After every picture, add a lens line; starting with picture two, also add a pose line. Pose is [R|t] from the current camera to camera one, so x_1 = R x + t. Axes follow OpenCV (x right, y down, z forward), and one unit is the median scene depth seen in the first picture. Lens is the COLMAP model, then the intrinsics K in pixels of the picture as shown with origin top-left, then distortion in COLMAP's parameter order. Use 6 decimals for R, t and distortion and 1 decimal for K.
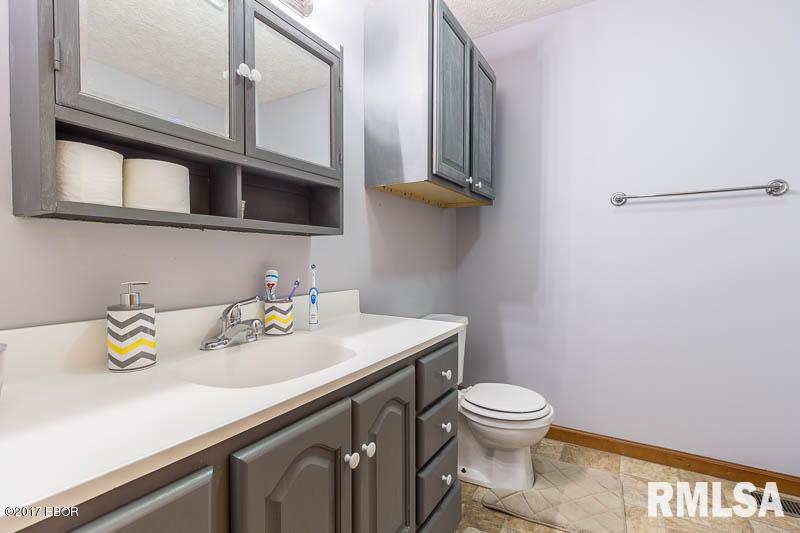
lens RADIAL K [[370.7, 0, 402.0], [0, 370.7, 265.6], [0, 0, 1]] dist [-0.001918, 0.001067]
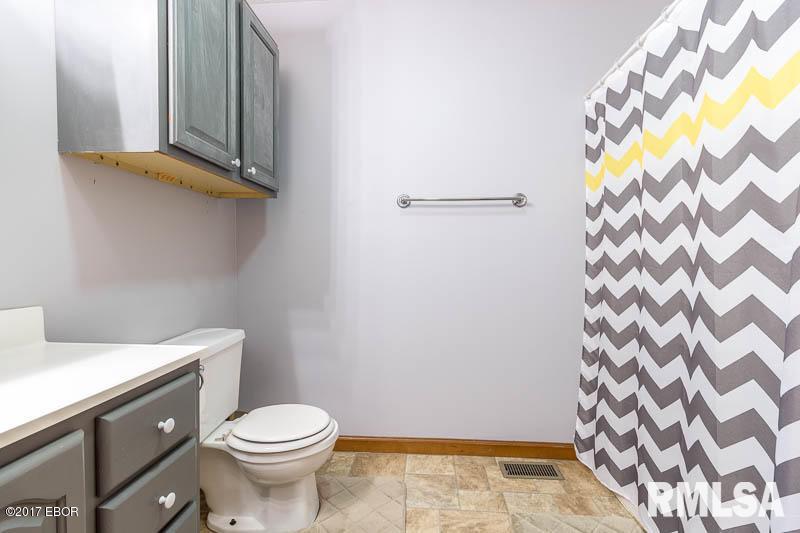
lens RADIAL K [[370.7, 0, 399.2], [0, 370.7, 265.0], [0, 0, 1]] dist [-0.001918, 0.001067]
pose [[0.891629, -0.004450, 0.452746, 0.129814], [0.006762, 0.999971, -0.003490, -0.001384], [-0.452717, 0.006173, 0.891633, 0.117427]]
